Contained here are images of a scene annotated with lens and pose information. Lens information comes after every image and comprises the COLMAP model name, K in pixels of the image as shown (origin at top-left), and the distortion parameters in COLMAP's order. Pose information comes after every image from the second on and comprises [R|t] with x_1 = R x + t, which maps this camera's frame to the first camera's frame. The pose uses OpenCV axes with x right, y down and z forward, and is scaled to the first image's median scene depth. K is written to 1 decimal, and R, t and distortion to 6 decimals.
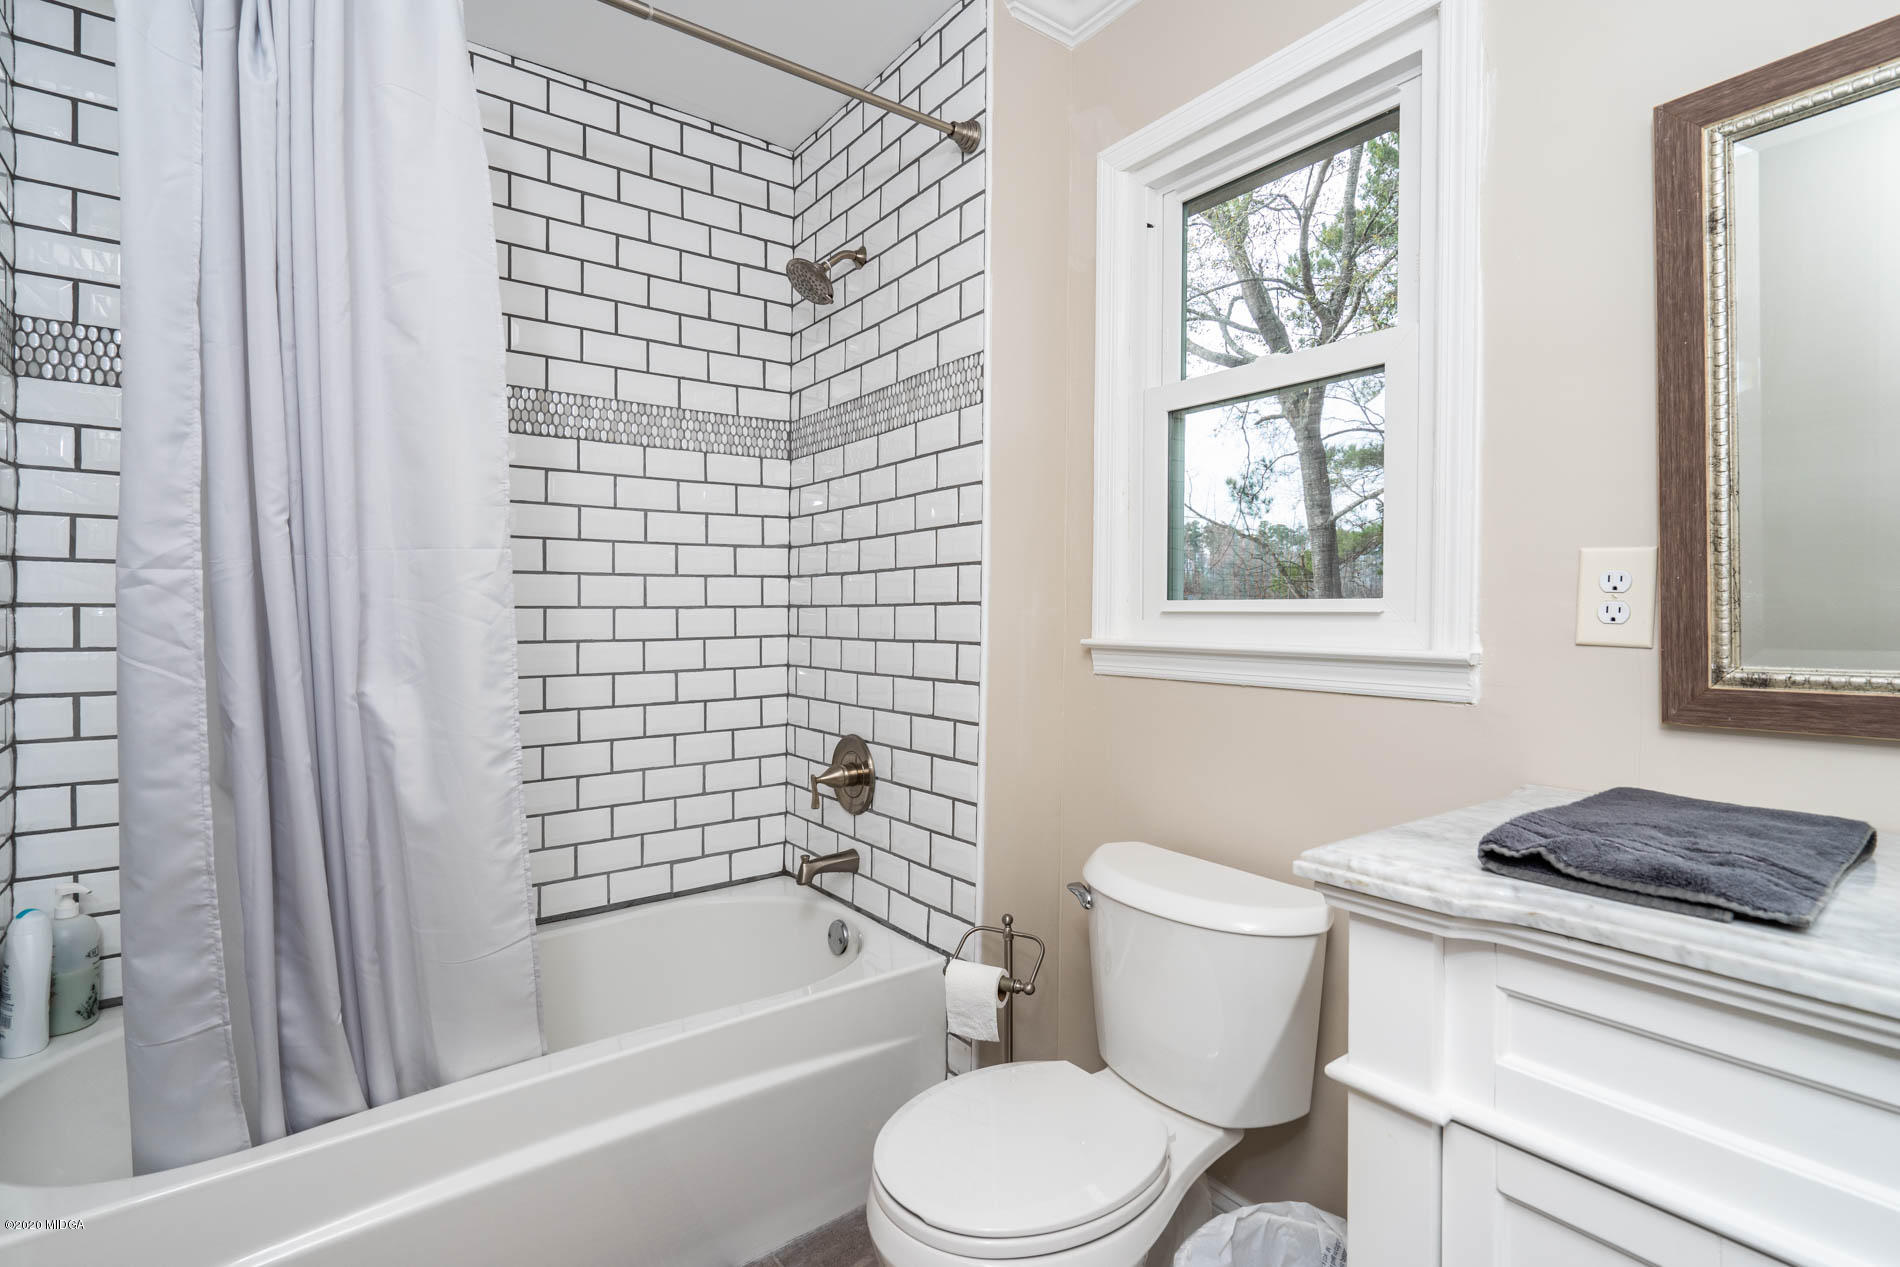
lens RADIAL K [[873.2, 0, 946.4], [0, 873.2, 630.8], [0, 0, 1]] dist [-0.001768, 0.001092]
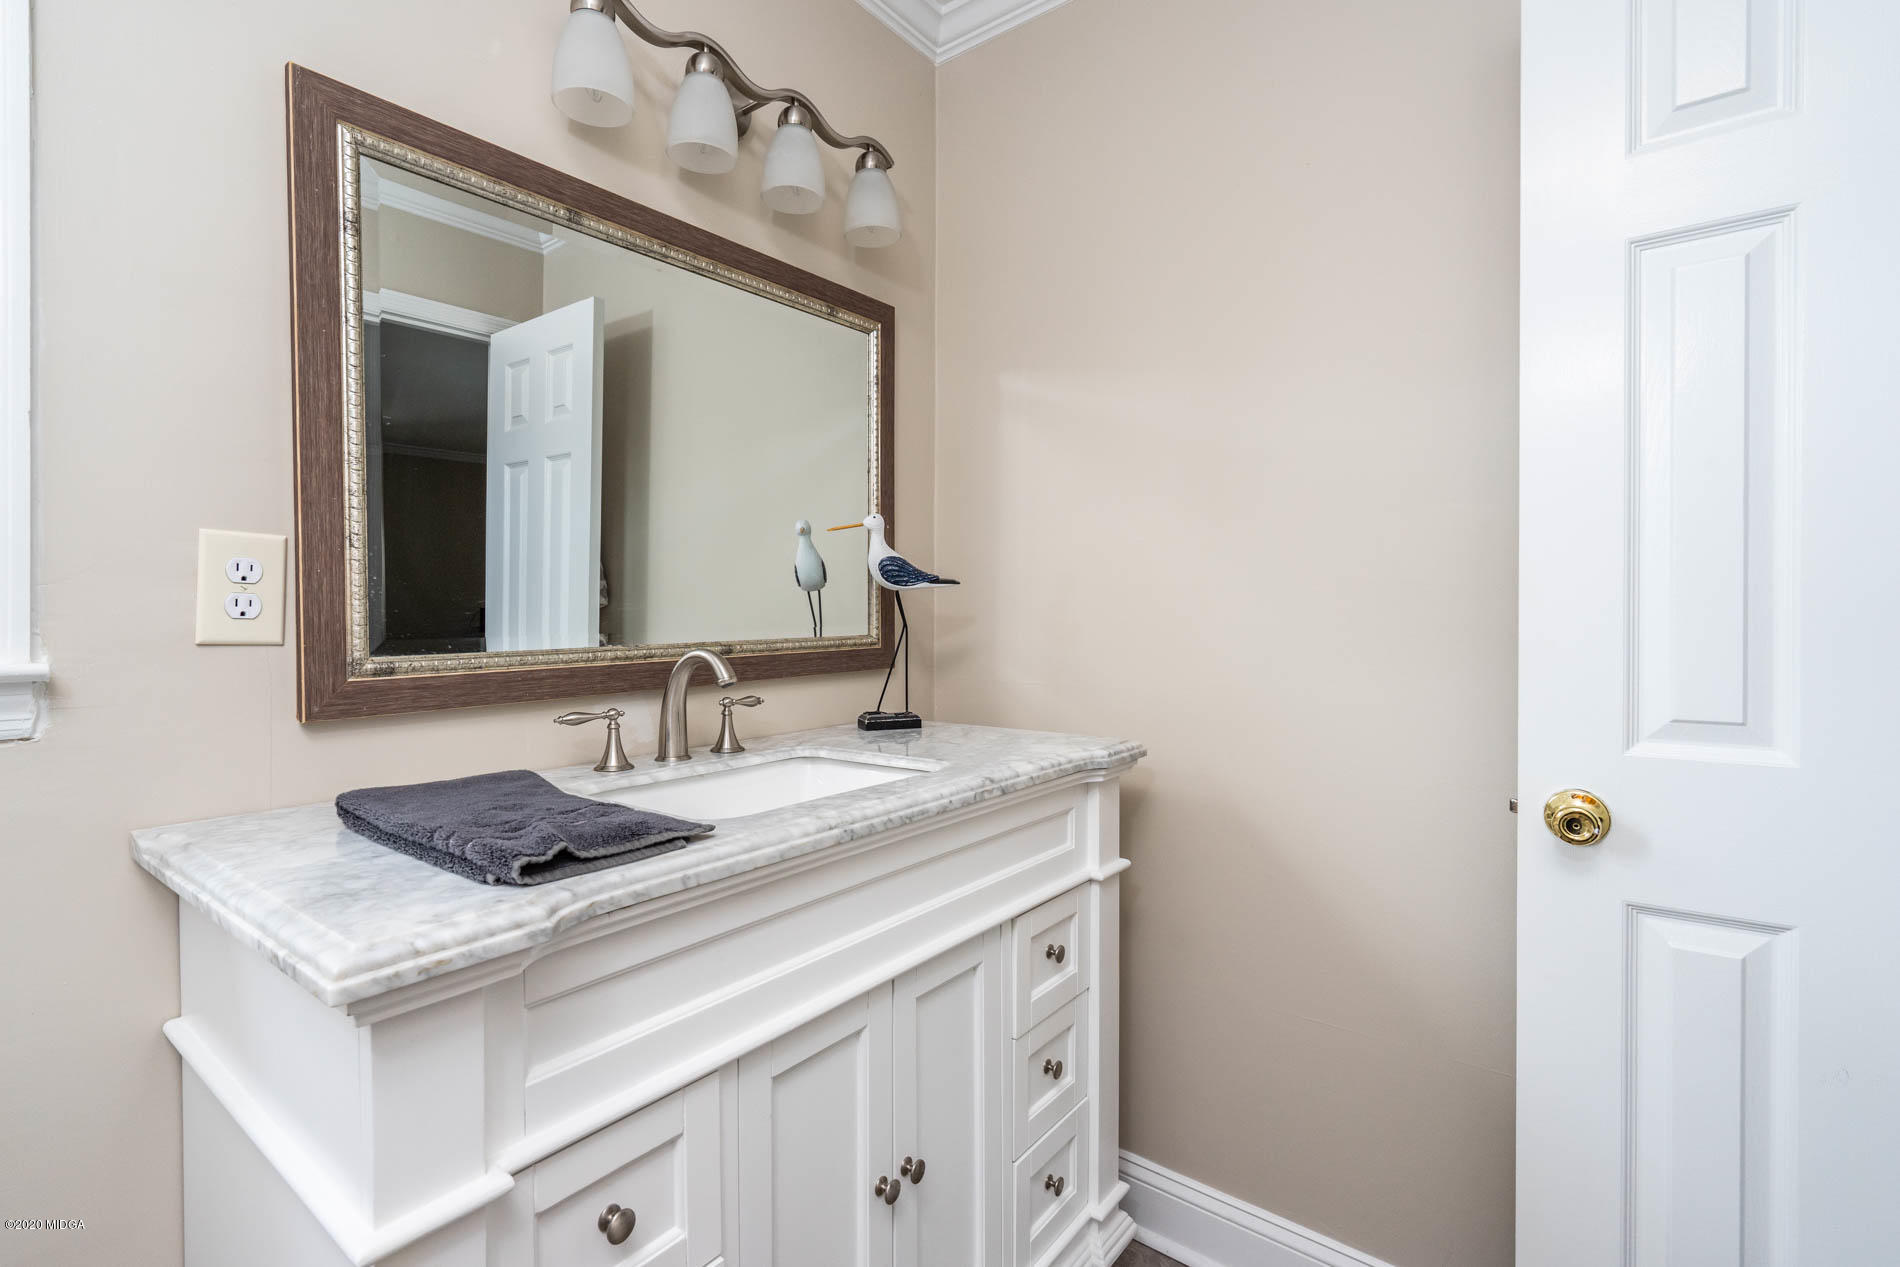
lens RADIAL K [[873.2, 0, 948.8], [0, 873.2, 628.0], [0, 0, 1]] dist [-0.001768, 0.001092]
pose [[-0.261325, -0.023131, 0.964974, -0.288595], [0.011487, 0.999568, 0.027071, -0.015669], [-0.965182, 0.018159, -0.260947, 0.588450]]
